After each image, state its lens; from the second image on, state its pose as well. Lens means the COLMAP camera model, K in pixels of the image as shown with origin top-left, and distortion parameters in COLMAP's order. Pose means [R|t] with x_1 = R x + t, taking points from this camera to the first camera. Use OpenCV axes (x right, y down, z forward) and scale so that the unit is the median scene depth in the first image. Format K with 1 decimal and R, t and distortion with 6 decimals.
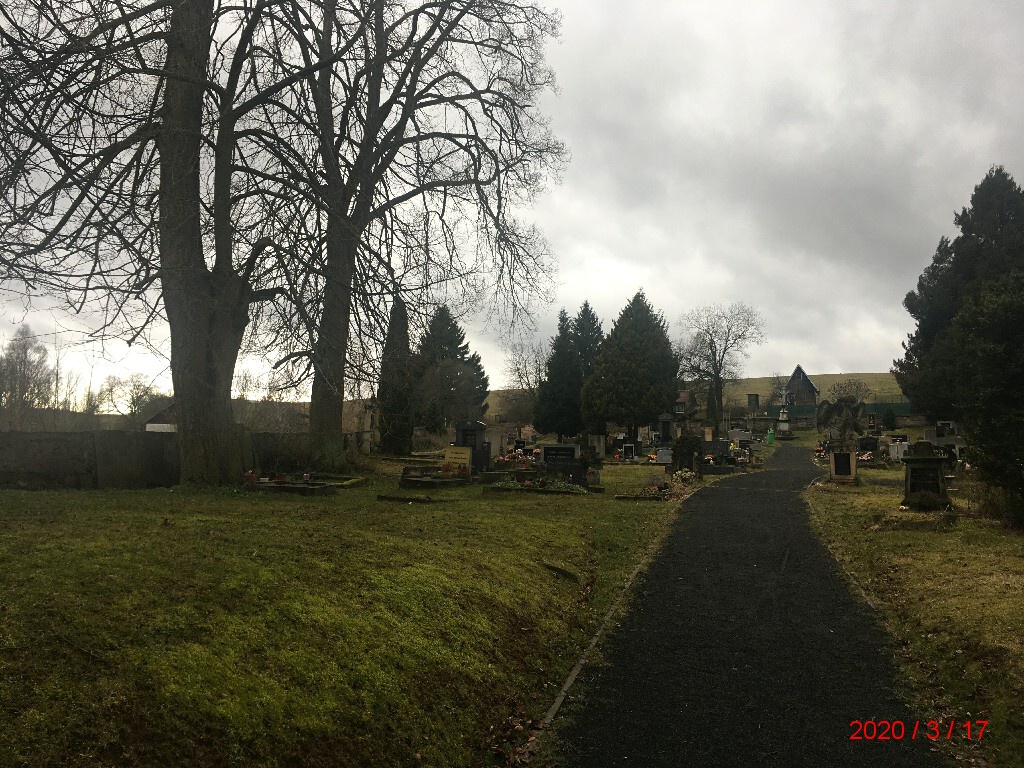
lens RADIAL K [[853.3, 0, 501.7], [0, 853.3, 392.2], [0, 0, 1]] dist [0.075247, -0.104935]
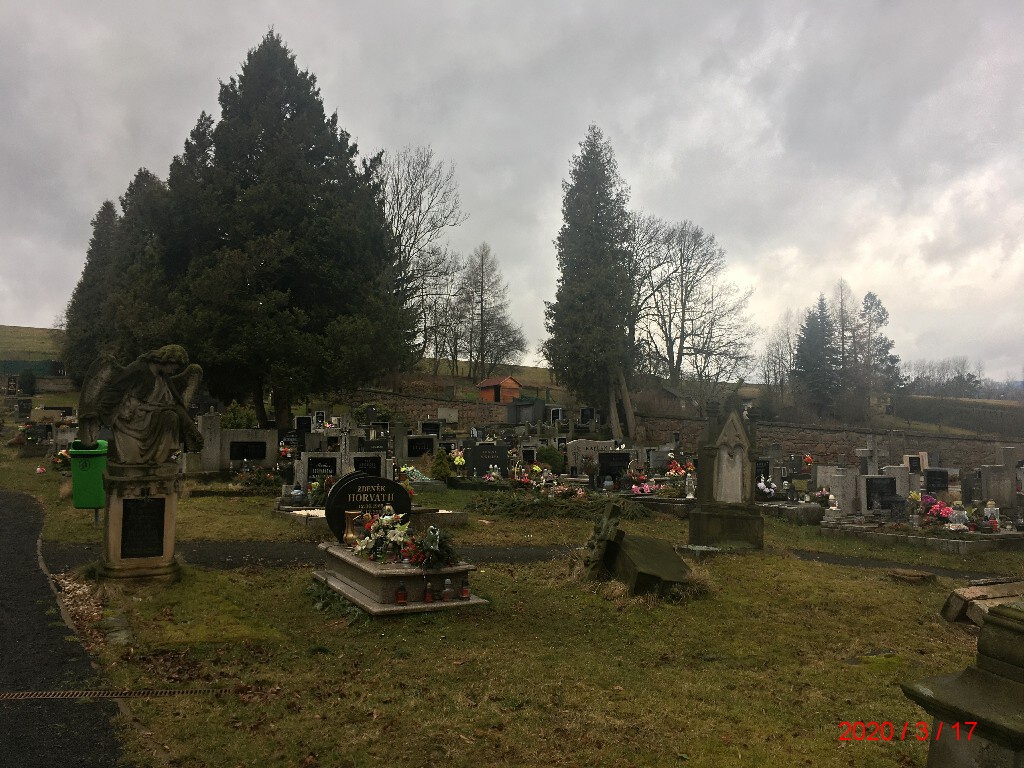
lens RADIAL K [[853.3, 0, 516.4], [0, 853.3, 382.7], [0, 0, 1]] dist [0.075247, -0.104935]
pose [[0.560209, 0.033011, 0.827693, 0.061787], [-0.062355, 0.998051, 0.002399, 0.003128], [-0.826001, -0.052955, 0.561176, 0.235718]]
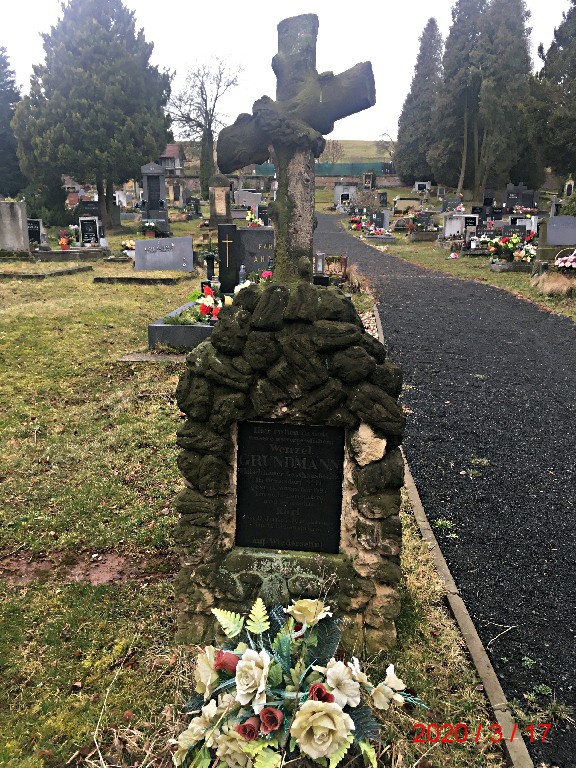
lens RADIAL K [[640.0, 0, 295.5], [0, 640.0, 383.9], [0, 0, 1]] dist [0.075247, -0.104935]
pose [[0.924912, -0.098345, 0.367241, 0.067128], [-0.031128, 0.943130, 0.330963, 0.011637], [-0.378905, -0.317543, 0.869251, 0.337889]]
